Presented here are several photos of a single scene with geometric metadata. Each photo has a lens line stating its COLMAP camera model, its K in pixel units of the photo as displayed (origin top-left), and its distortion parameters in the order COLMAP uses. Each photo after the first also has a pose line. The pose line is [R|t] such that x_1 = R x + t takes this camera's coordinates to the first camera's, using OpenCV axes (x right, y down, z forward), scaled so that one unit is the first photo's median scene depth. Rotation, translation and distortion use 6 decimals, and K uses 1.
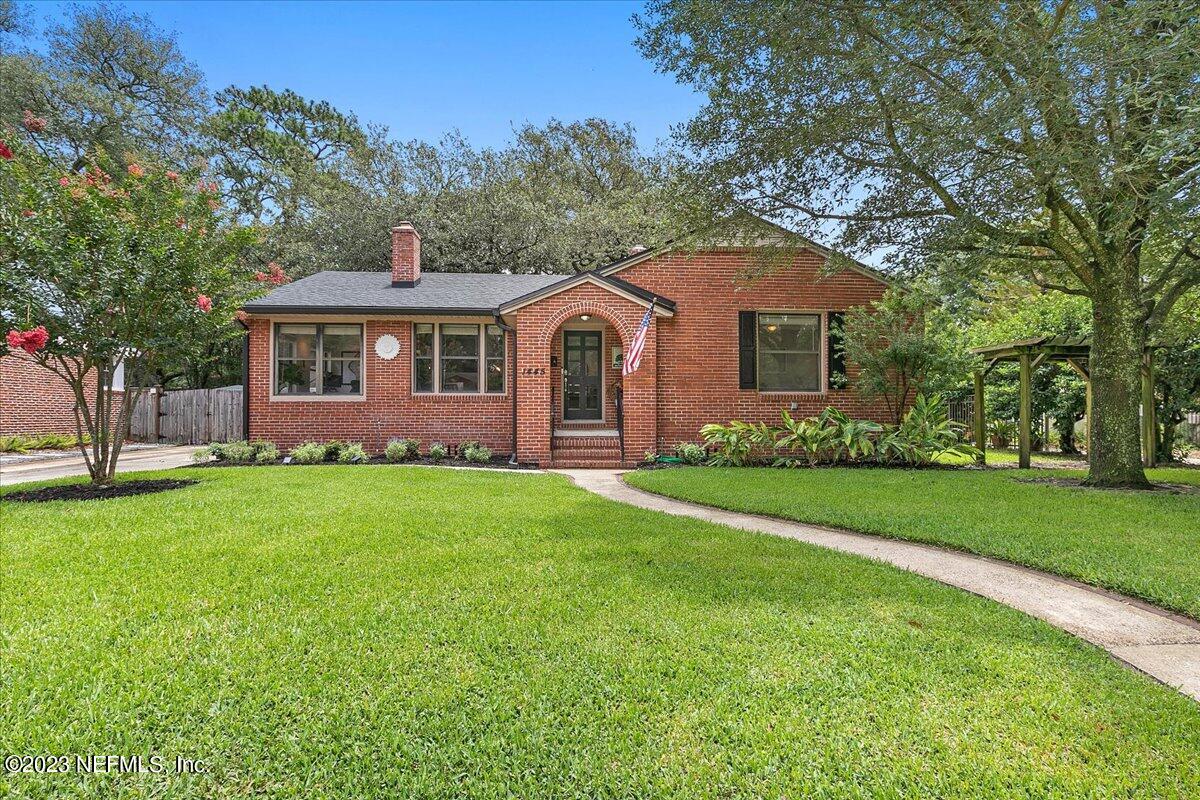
lens RADIAL K [[567.3, 0, 602.3], [0, 567.3, 406.9], [0, 0, 1]] dist [0.002580, 0.000405]
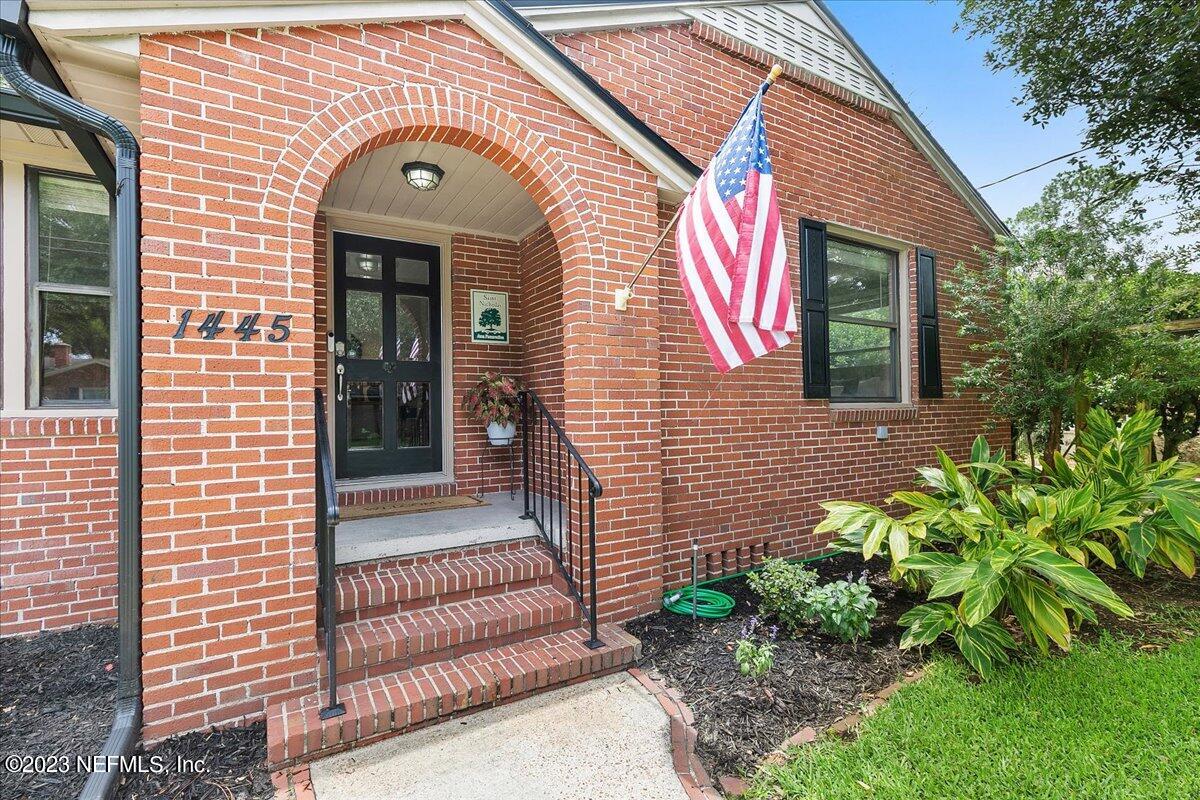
lens RADIAL K [[567.3, 0, 610.9], [0, 567.3, 403.2], [0, 0, 1]] dist [0.002580, 0.000405]
pose [[0.891349, -0.005100, 0.453289, -0.081485], [0.006463, 0.999978, -0.001457, -0.027071], [-0.453271, 0.004228, 0.891363, 0.659872]]
